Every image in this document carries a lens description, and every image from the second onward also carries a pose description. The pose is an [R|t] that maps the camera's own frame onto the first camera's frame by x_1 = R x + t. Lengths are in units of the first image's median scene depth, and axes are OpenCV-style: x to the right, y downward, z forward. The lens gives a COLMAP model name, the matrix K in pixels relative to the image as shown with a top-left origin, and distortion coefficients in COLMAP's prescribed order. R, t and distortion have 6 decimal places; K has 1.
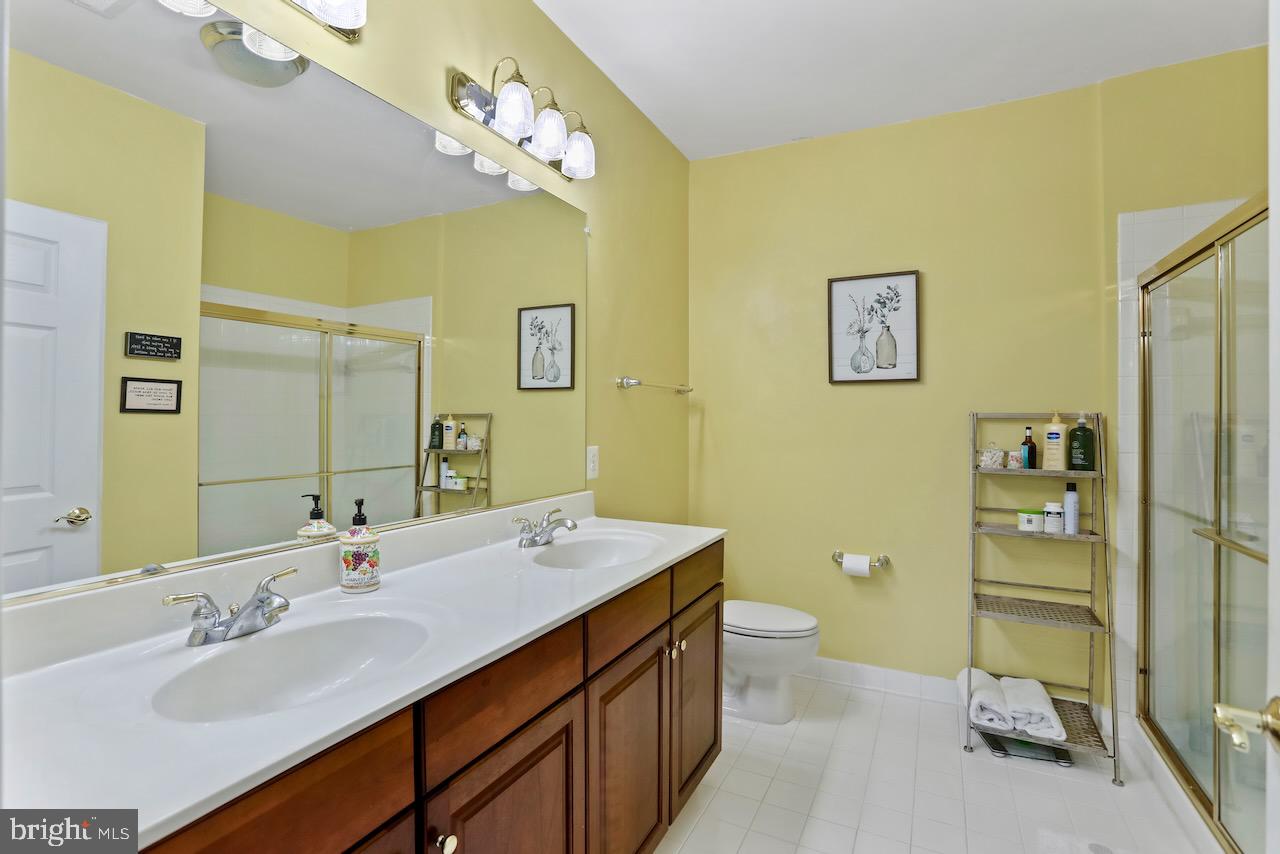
lens RADIAL K [[597.4, 0, 639.5], [0, 597.4, 421.2], [0, 0, 1]] dist [-0.060871, 0.022725]
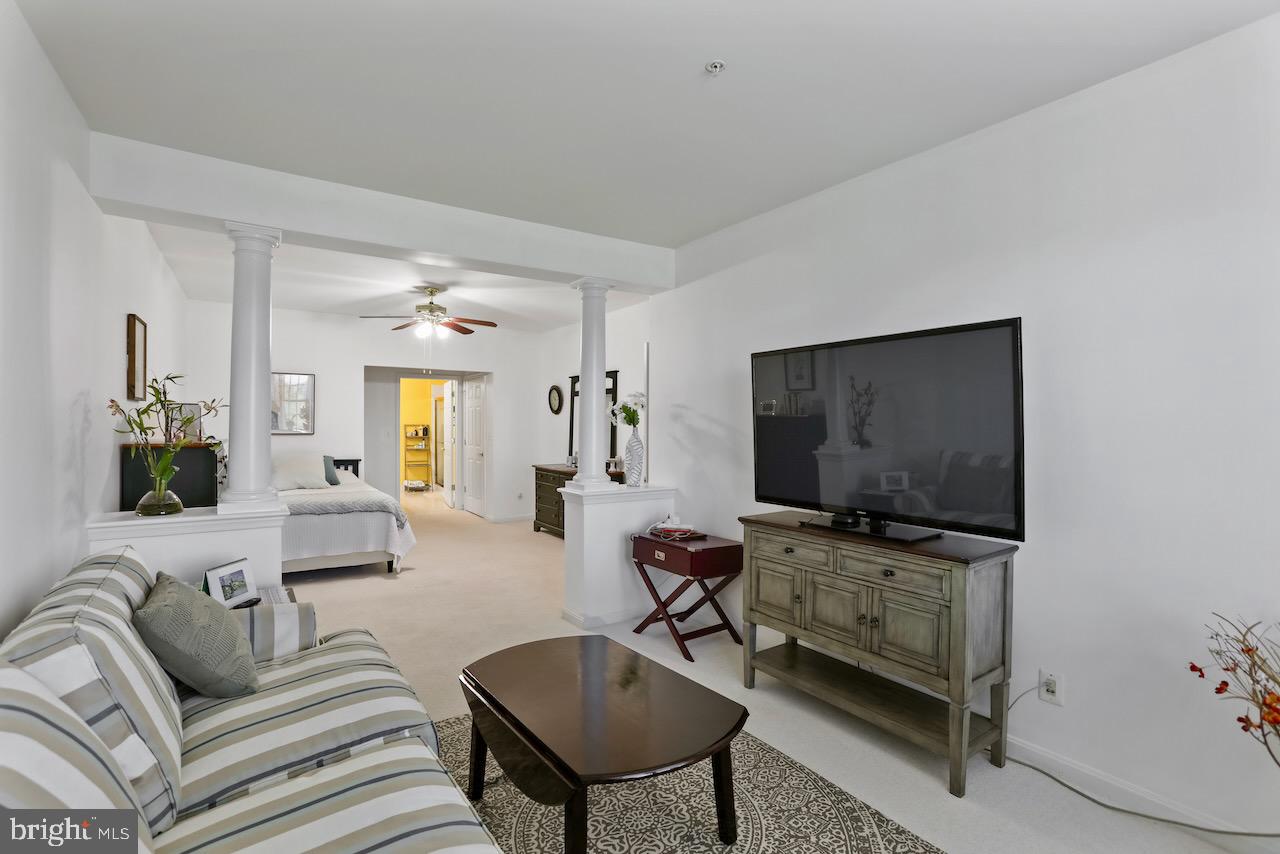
lens RADIAL K [[597.4, 0, 640.3], [0, 597.4, 424.6], [0, 0, 1]] dist [-0.060871, 0.022725]
pose [[0.490828, -0.004269, 0.871246, -2.734178], [-0.001157, 0.999984, 0.005552, -0.043967], [-0.871256, -0.003733, 0.490815, -3.068621]]
